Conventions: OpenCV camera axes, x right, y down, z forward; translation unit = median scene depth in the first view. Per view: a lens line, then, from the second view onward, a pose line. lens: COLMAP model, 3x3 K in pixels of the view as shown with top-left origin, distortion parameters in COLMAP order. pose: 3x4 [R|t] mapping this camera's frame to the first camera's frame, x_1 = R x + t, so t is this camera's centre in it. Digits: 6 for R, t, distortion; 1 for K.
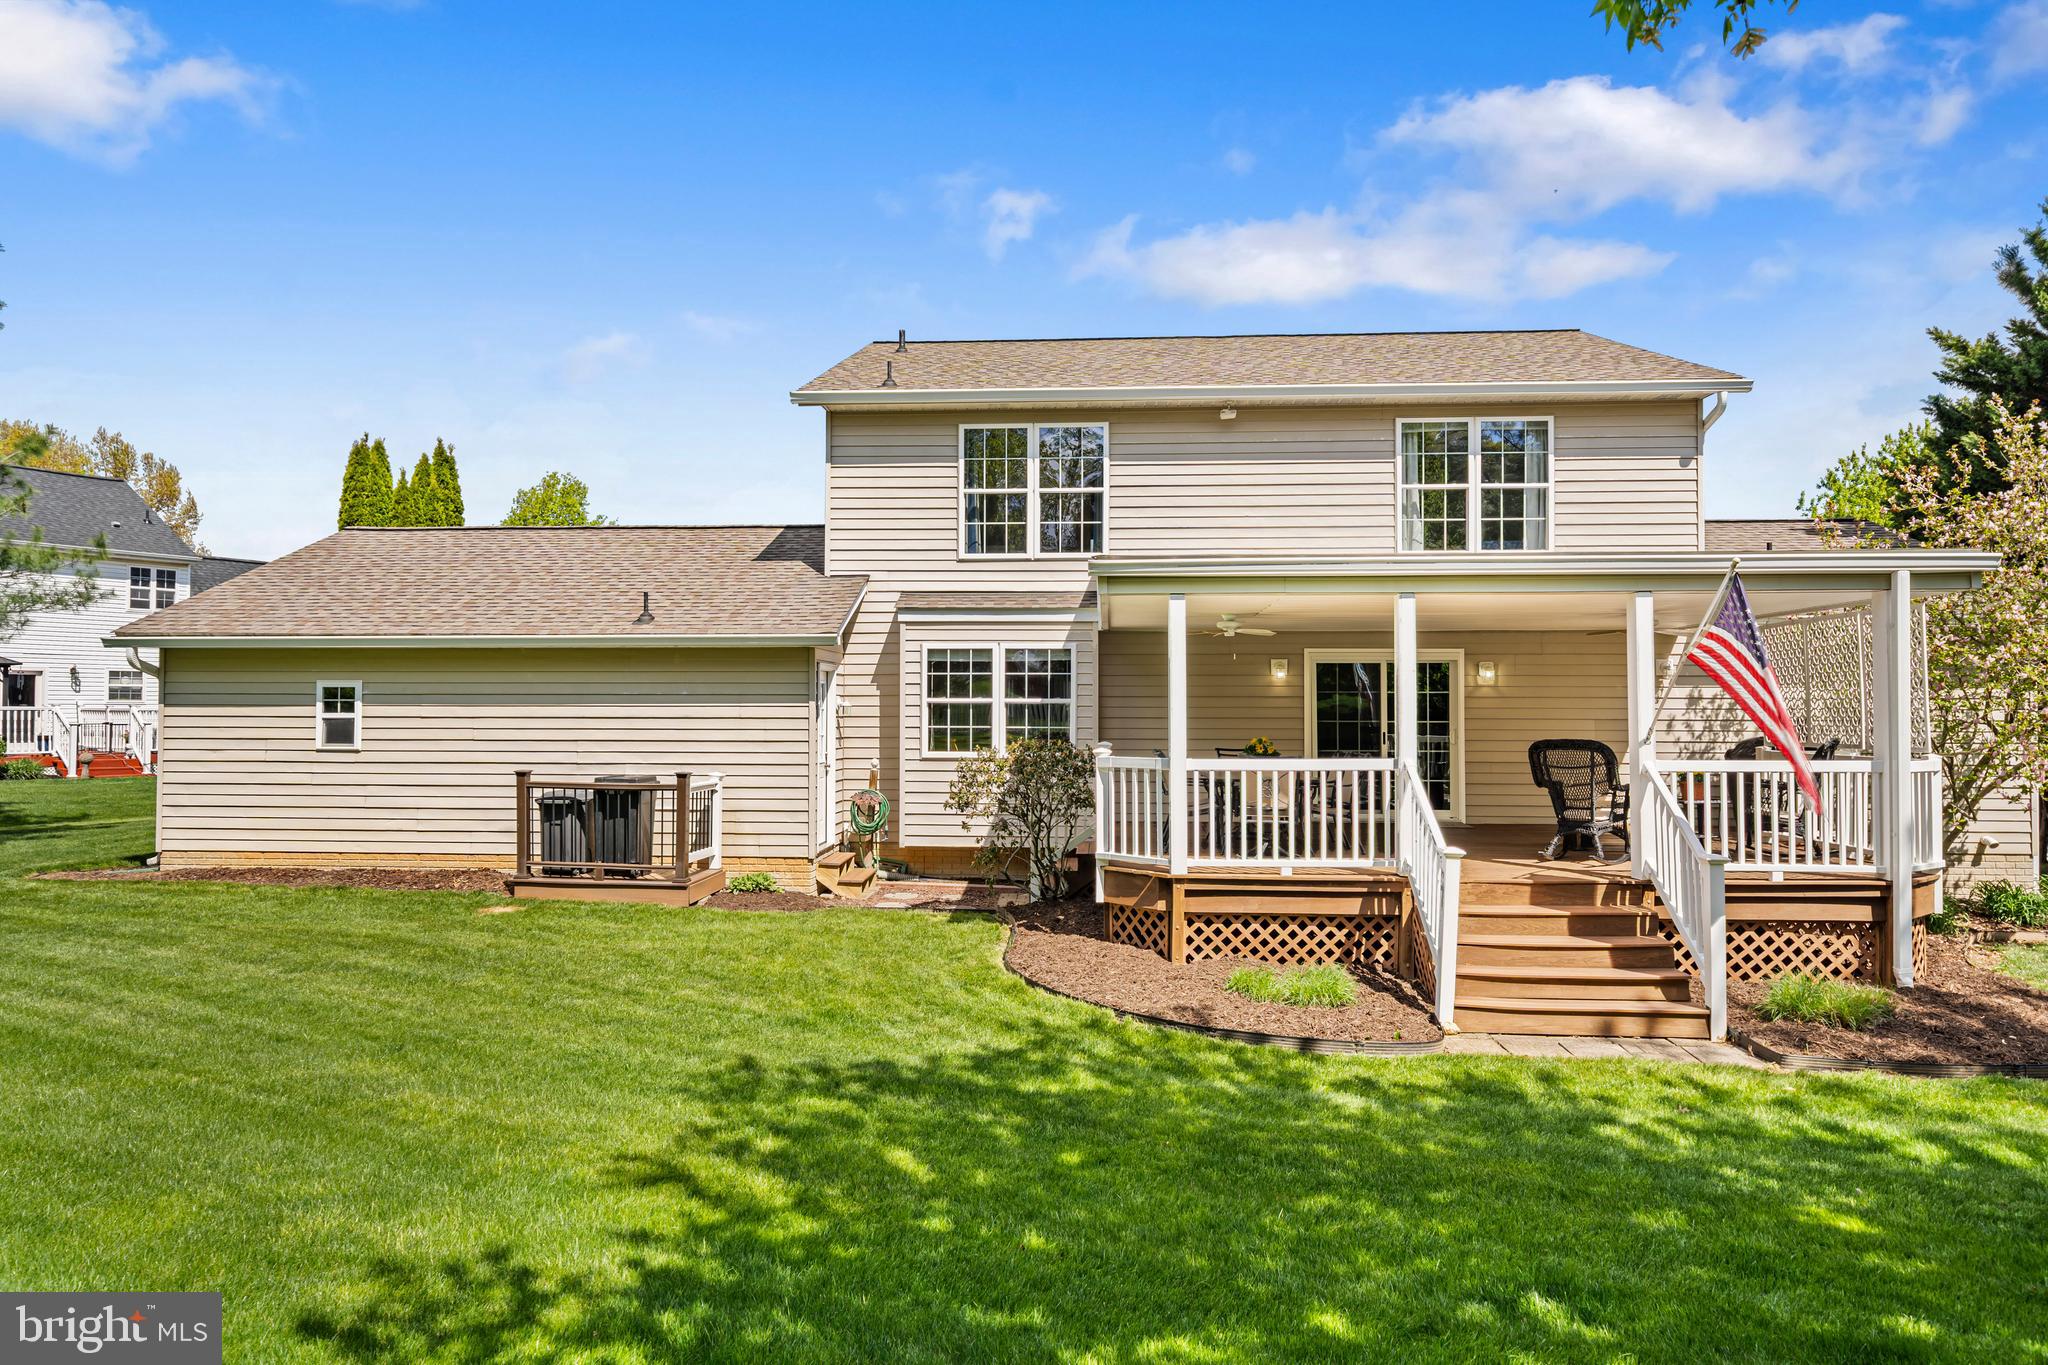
lens RADIAL K [[1218.3, 0, 1023.5], [0, 1218.3, 681.3], [0, 0, 1]] dist [0.008016, -0.003231]
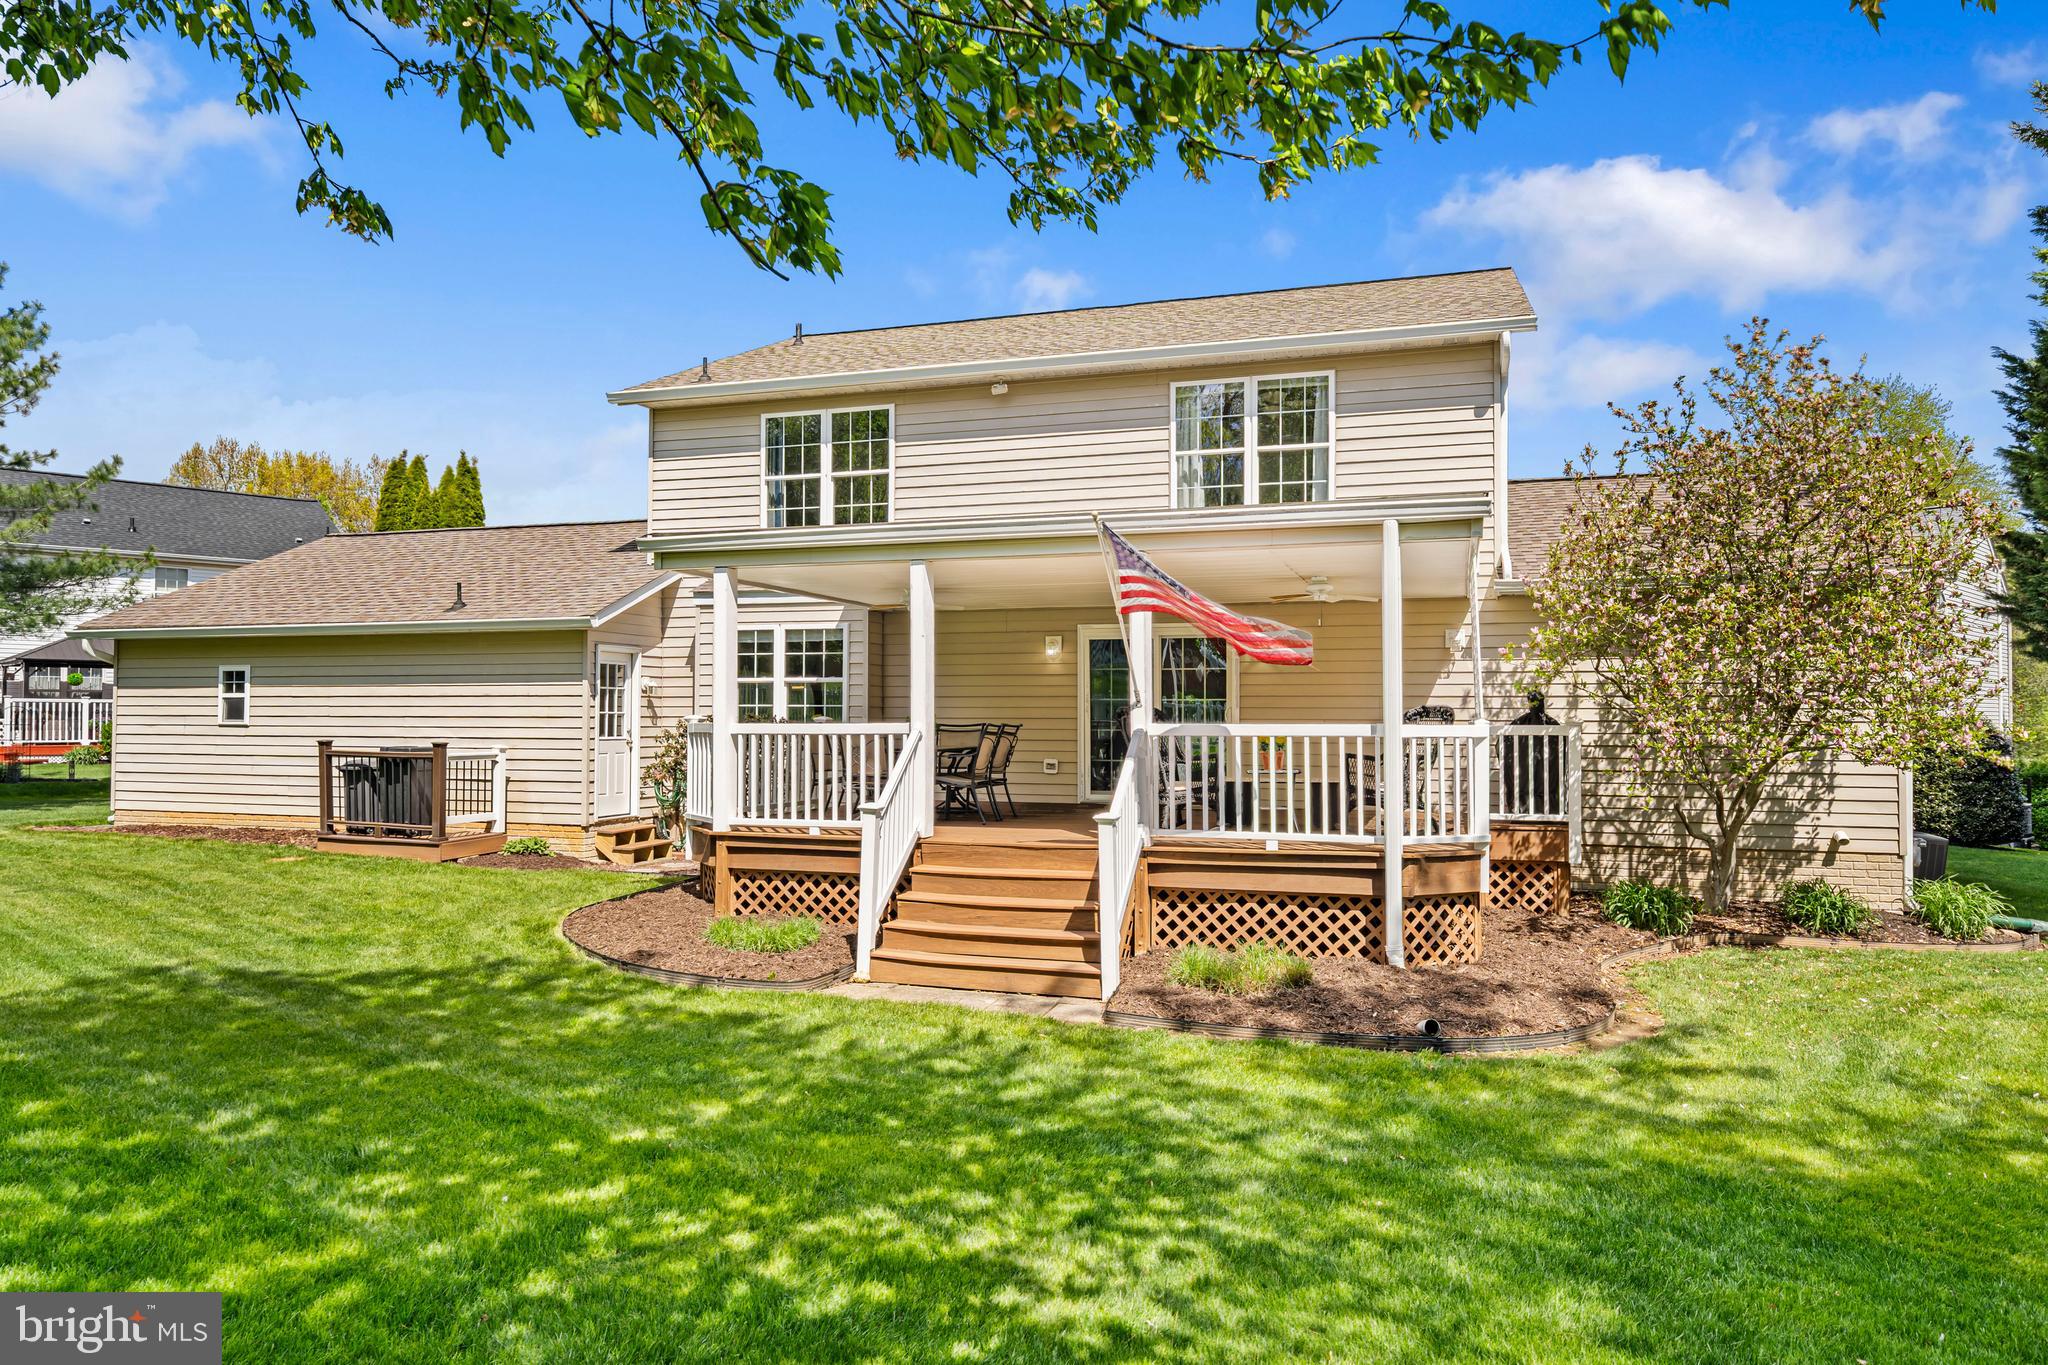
lens RADIAL K [[1319.0, 0, 1023.5], [0, 1319.0, 683.1], [0, 0, 1]] dist [0.007709, 0.001253]
pose [[0.969116, -0.005945, -0.246534, 0.455041], [0.005031, 0.999978, -0.004337, 0.024359], [0.246554, 0.002963, 0.969124, -0.031432]]
